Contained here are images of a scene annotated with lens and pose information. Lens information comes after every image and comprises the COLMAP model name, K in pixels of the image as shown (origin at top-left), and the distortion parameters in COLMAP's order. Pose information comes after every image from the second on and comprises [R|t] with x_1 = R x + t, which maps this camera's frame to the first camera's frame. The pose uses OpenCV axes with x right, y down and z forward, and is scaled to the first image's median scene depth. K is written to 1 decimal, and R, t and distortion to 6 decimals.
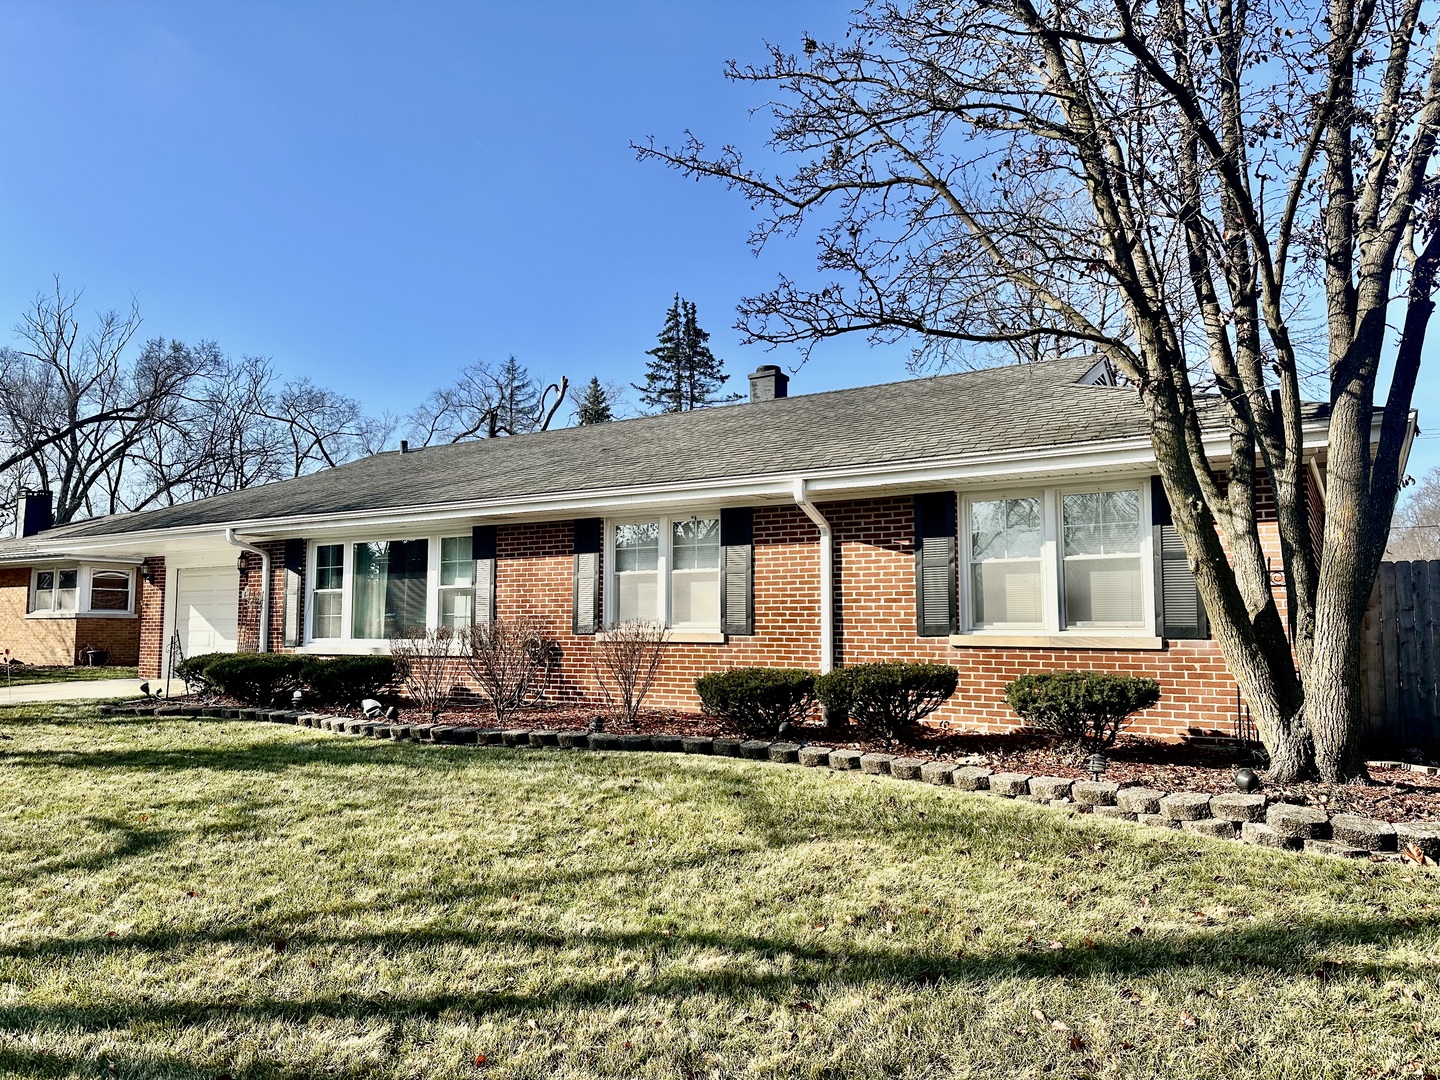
lens RADIAL K [[1000.2, 0, 720.0], [0, 1000.2, 540.0], [0, 0, 1]] dist [0.092051, -0.128291]
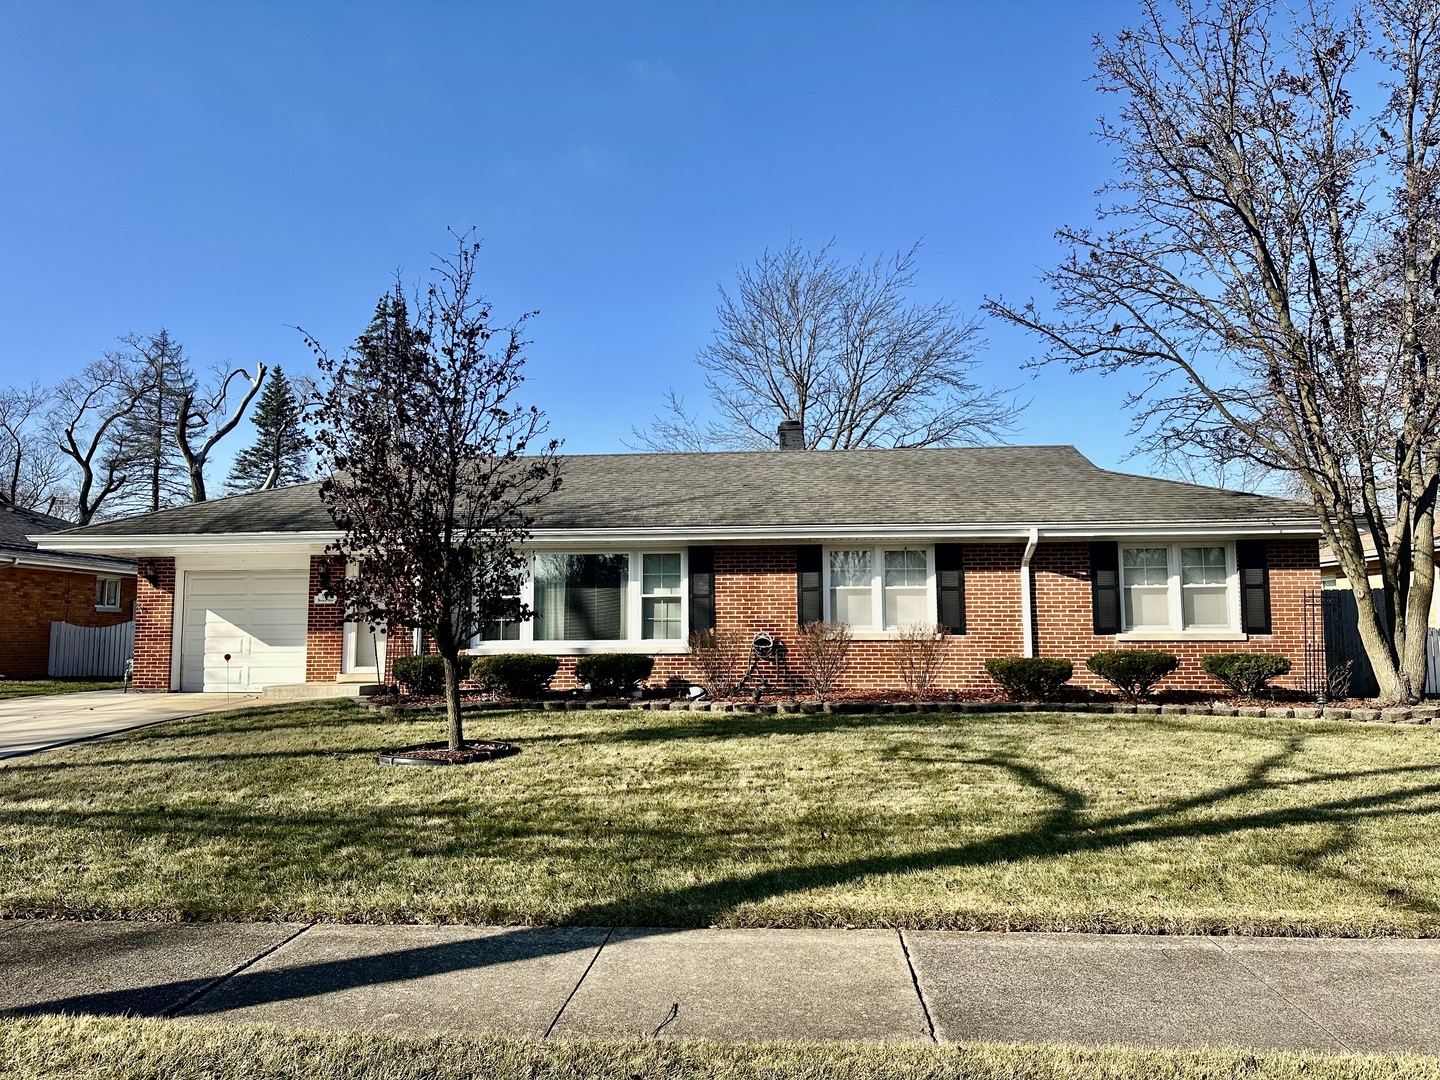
lens RADIAL K [[1000.2, 0, 720.0], [0, 1000.2, 540.0], [0, 0, 1]] dist [0.092051, -0.128291]
pose [[0.892140, 0.037688, 0.450184, -0.834282], [-0.034657, 0.999287, -0.014976, -0.004674], [-0.450427, -0.002242, 0.892810, -0.102461]]
